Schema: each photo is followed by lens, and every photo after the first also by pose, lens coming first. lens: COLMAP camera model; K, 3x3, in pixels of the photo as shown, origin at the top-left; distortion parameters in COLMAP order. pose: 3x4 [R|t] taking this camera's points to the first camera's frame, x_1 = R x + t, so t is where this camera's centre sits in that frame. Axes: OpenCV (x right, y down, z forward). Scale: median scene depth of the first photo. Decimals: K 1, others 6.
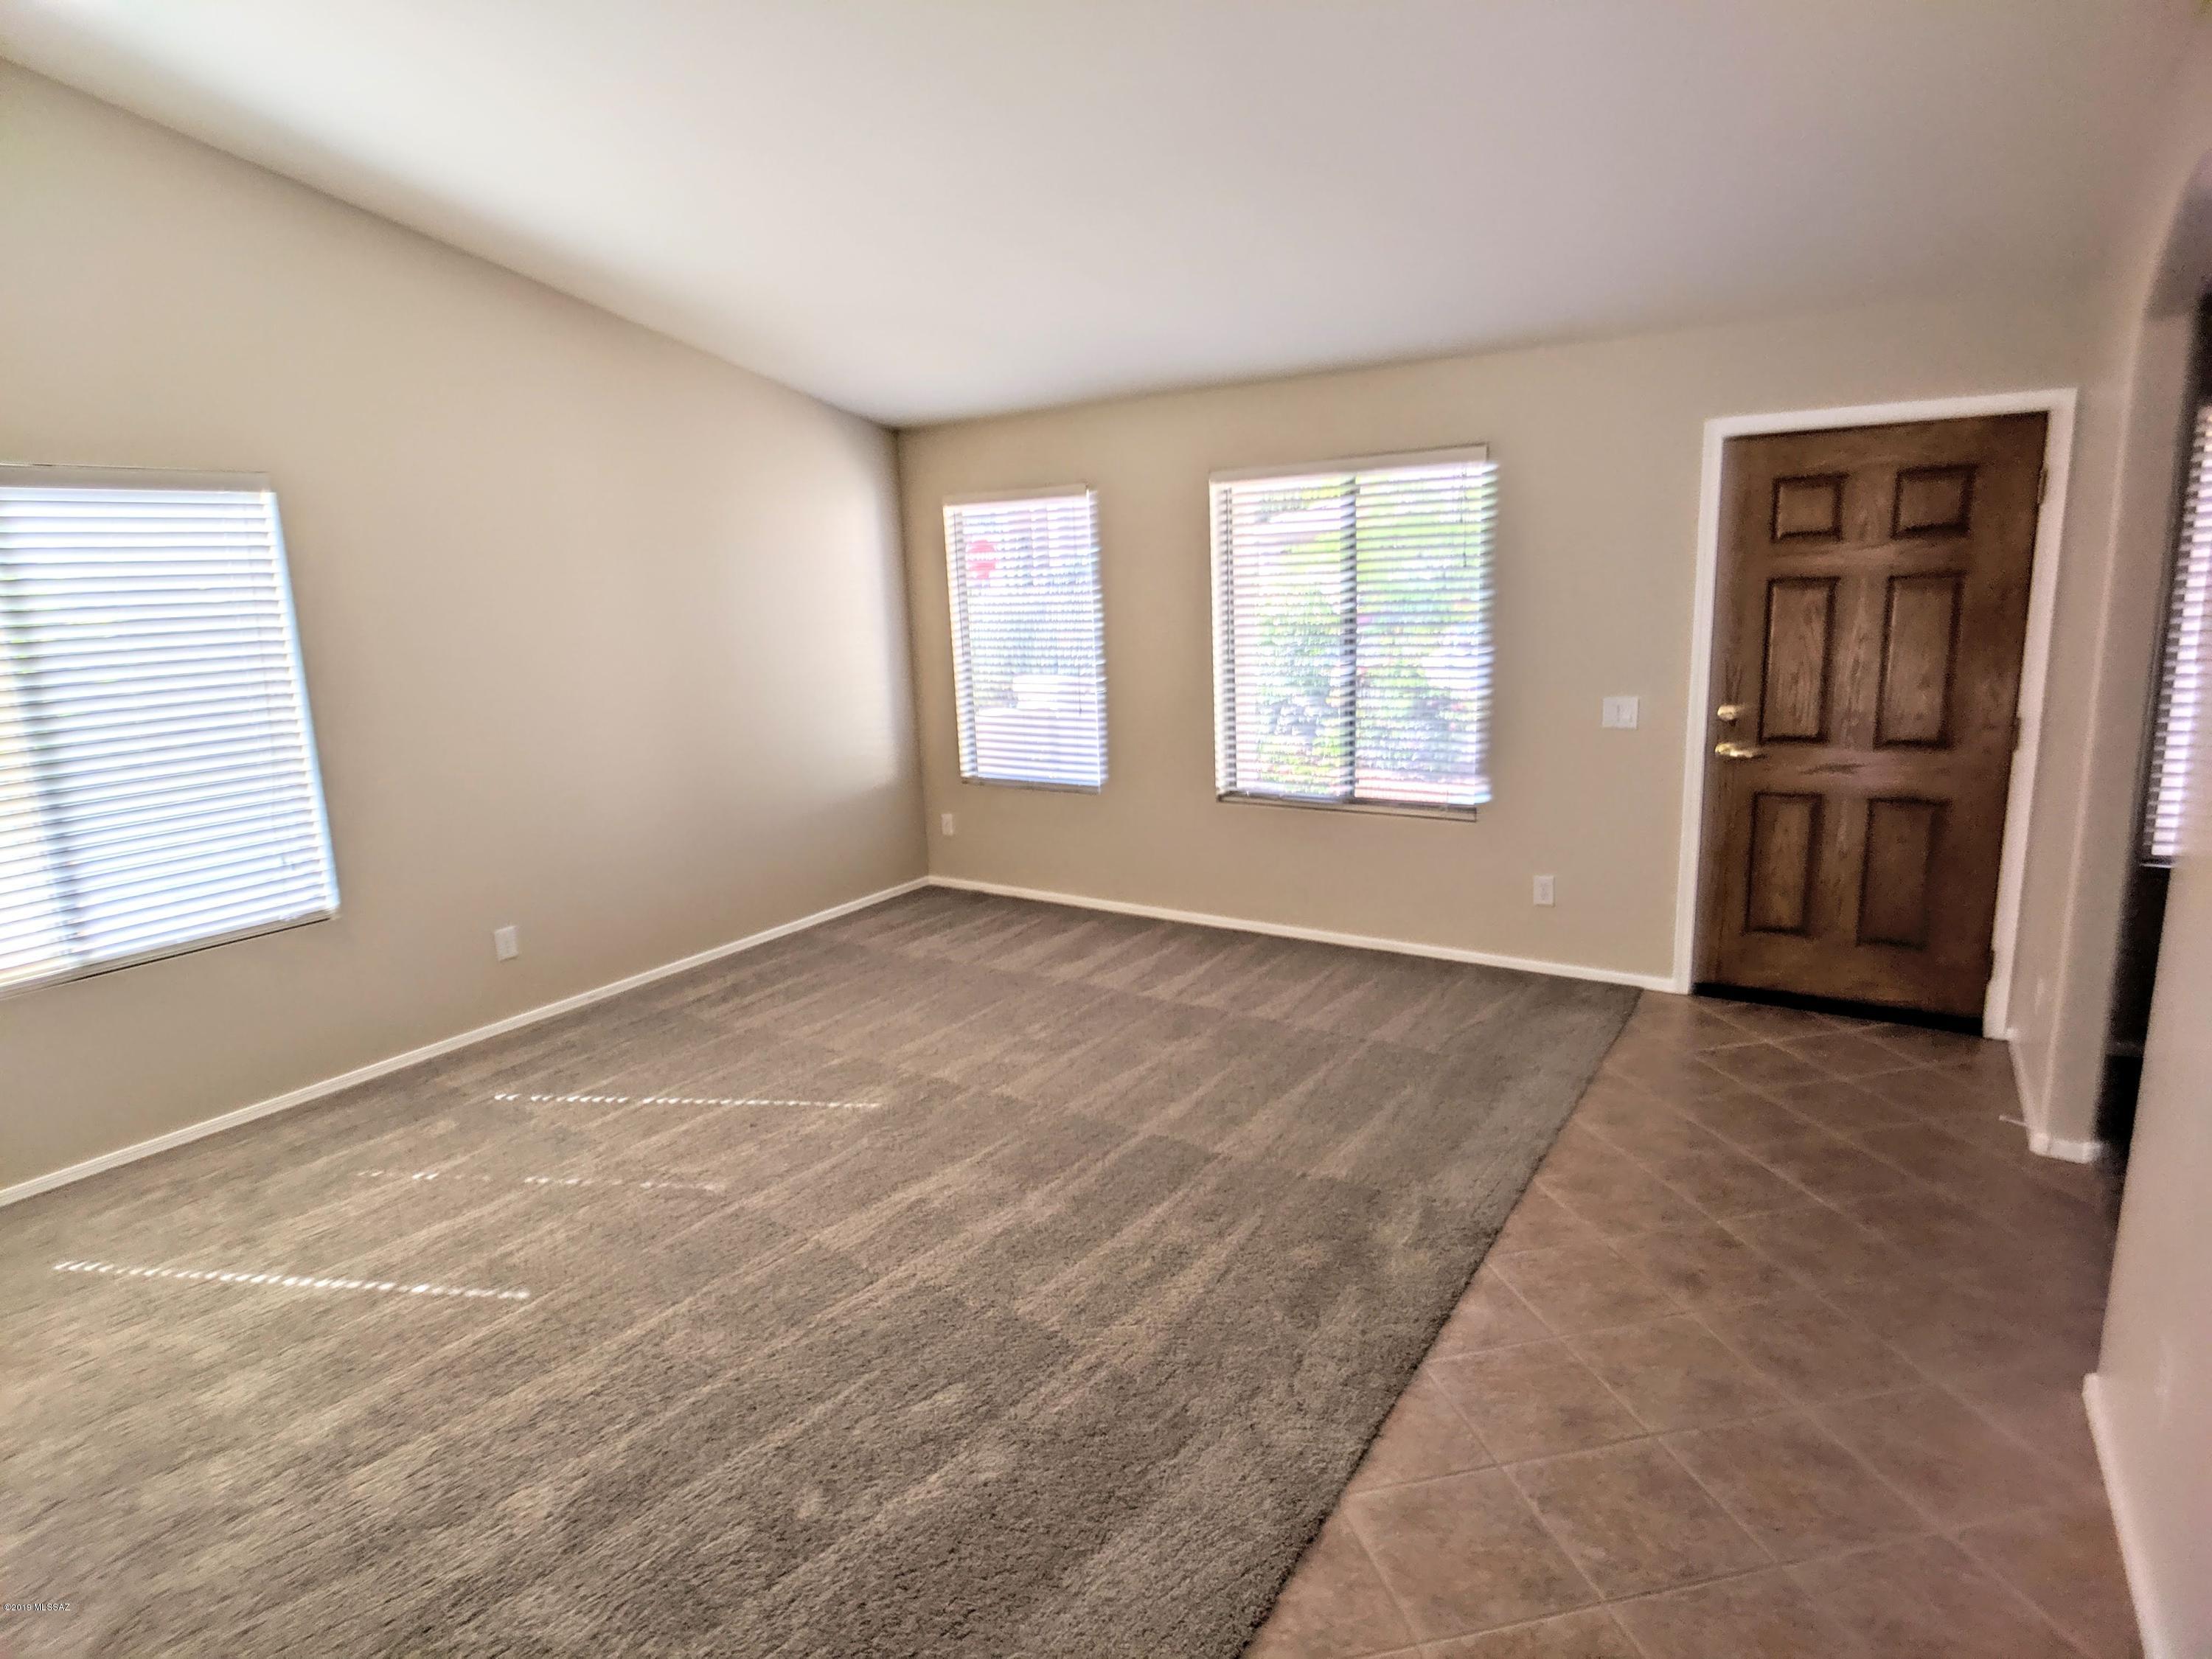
lens RADIAL K [[1235.6, 0, 1106.0], [0, 1235.6, 829.5], [0, 0, 1]] dist [-0.000649, -0.000013]
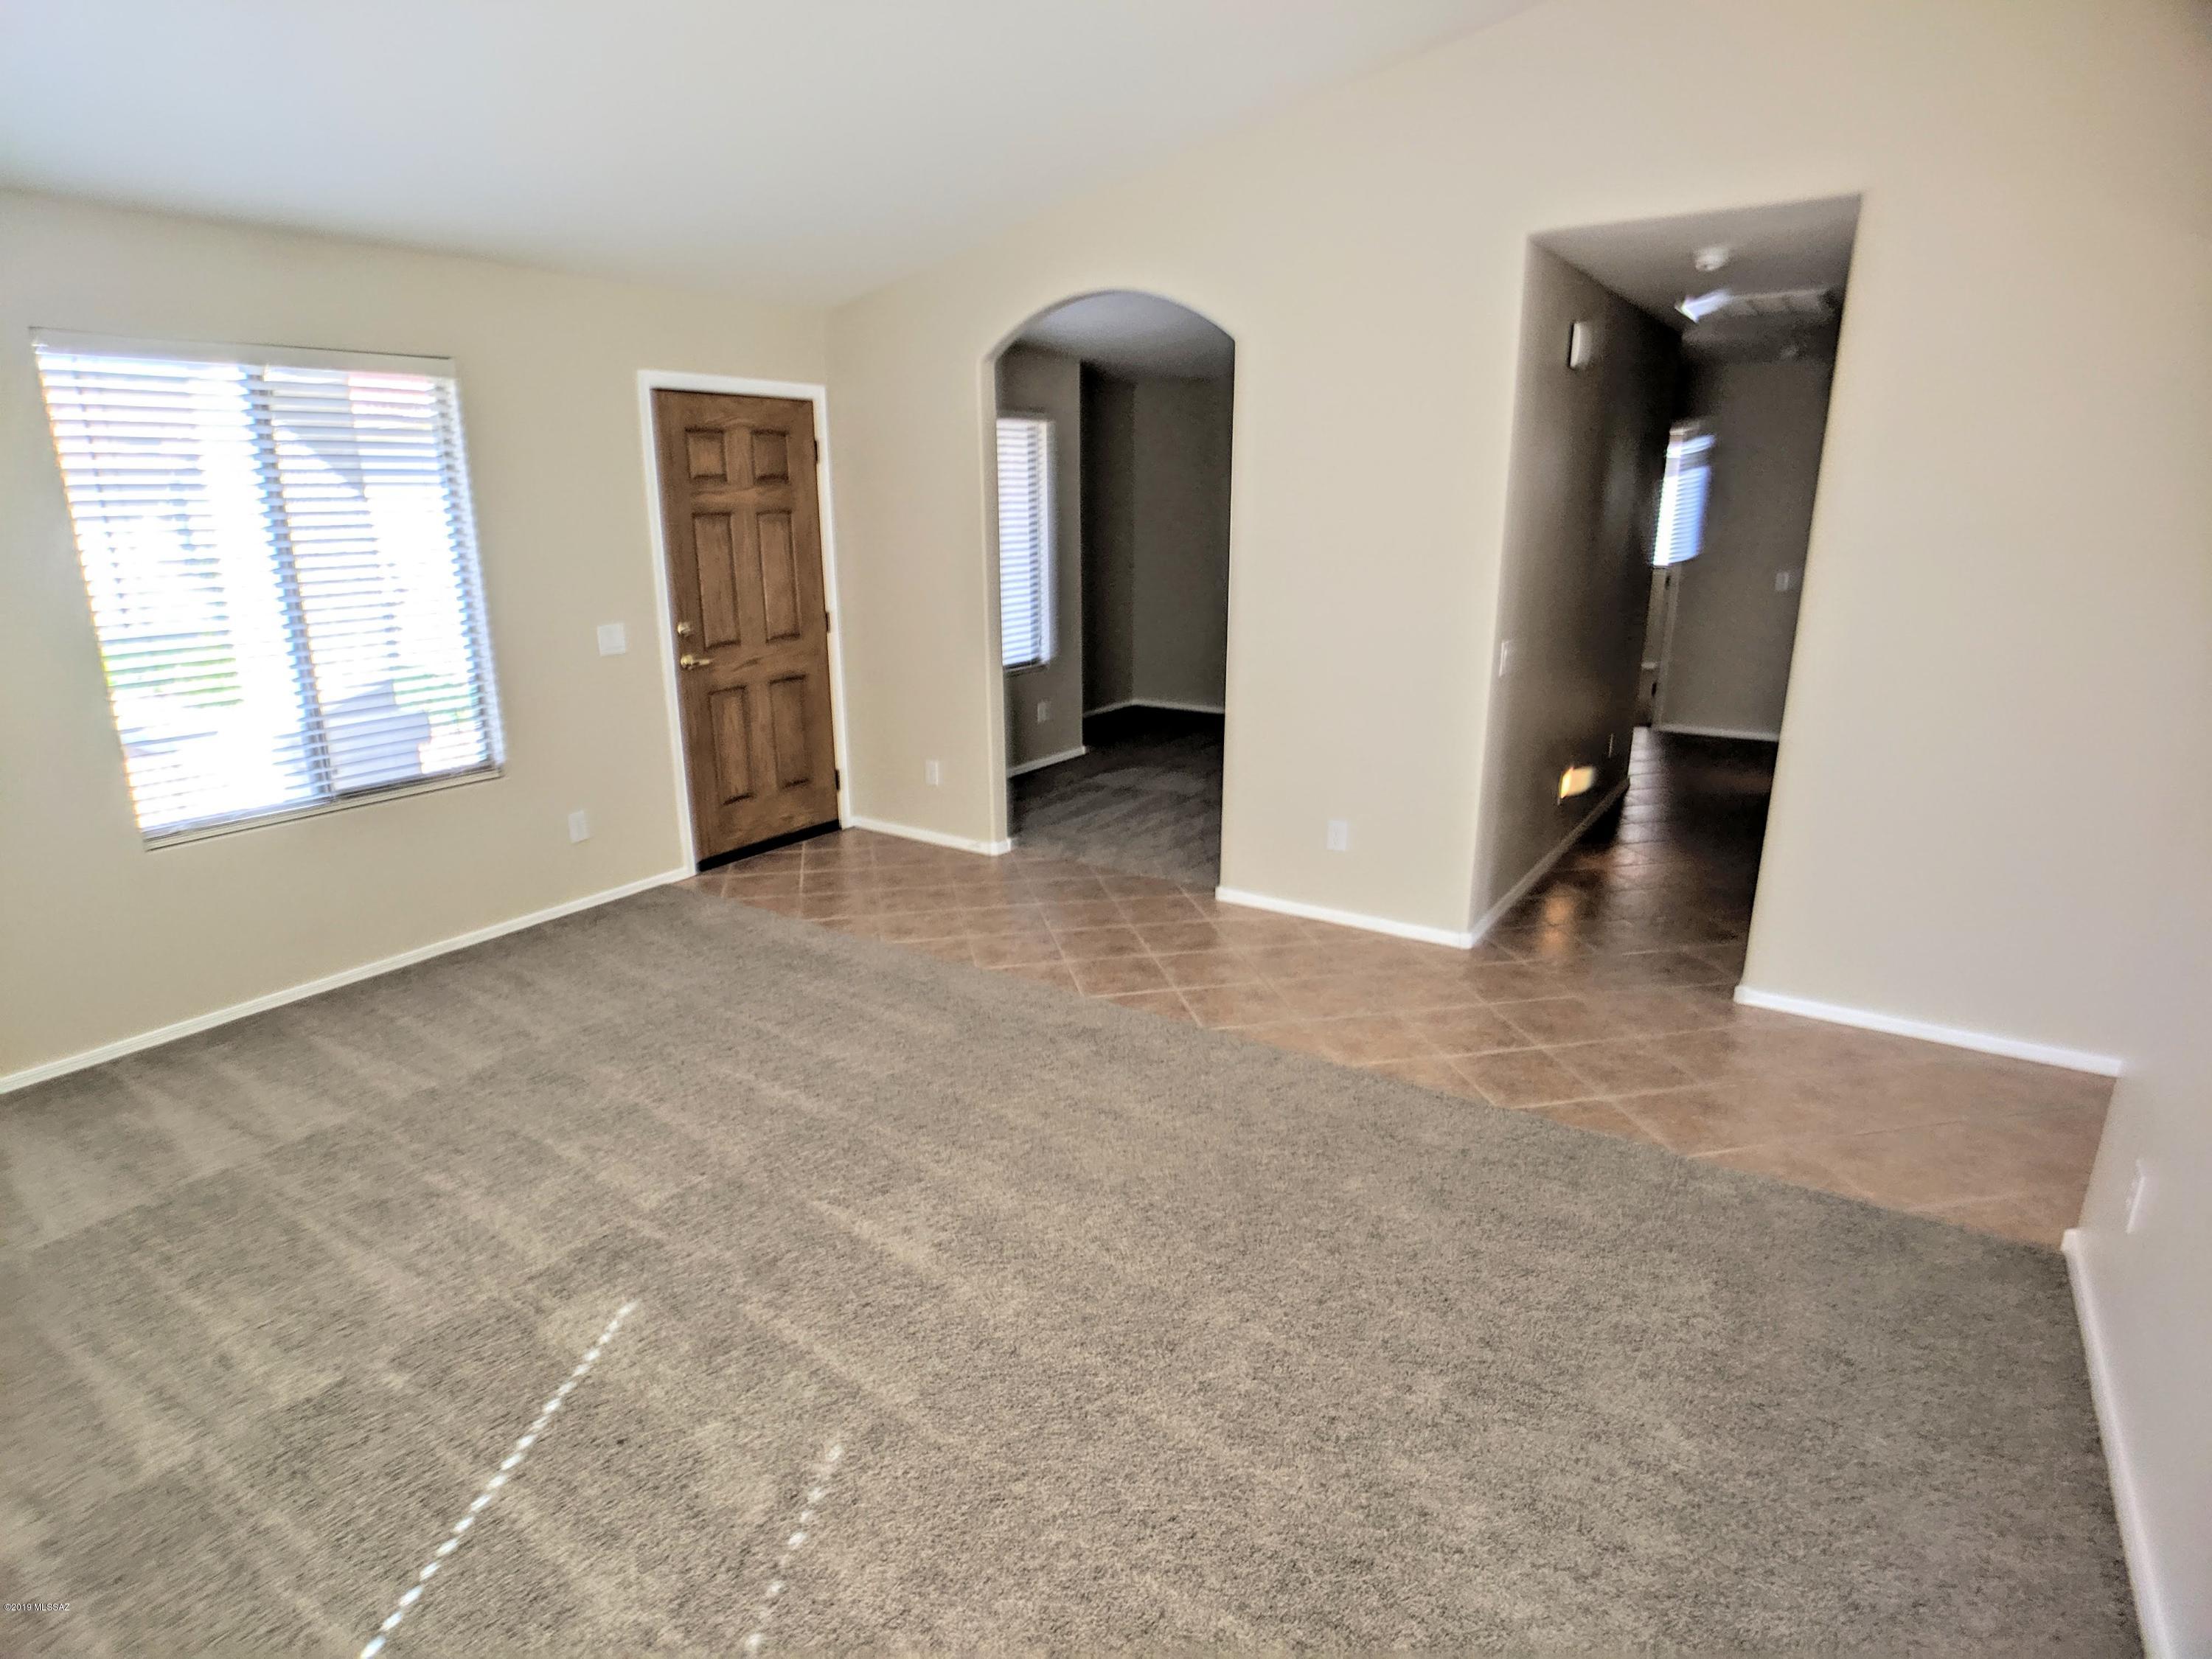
lens RADIAL K [[1203.5, 0, 1072.7], [0, 1203.5, 852.3], [0, 0, 1]] dist [-0.022267, -0.001559]
pose [[0.005253, -0.250877, 0.968005, -0.677789], [0.204362, 0.947857, 0.244546, -0.099906], [-0.978881, 0.196539, 0.056249, 0.639005]]
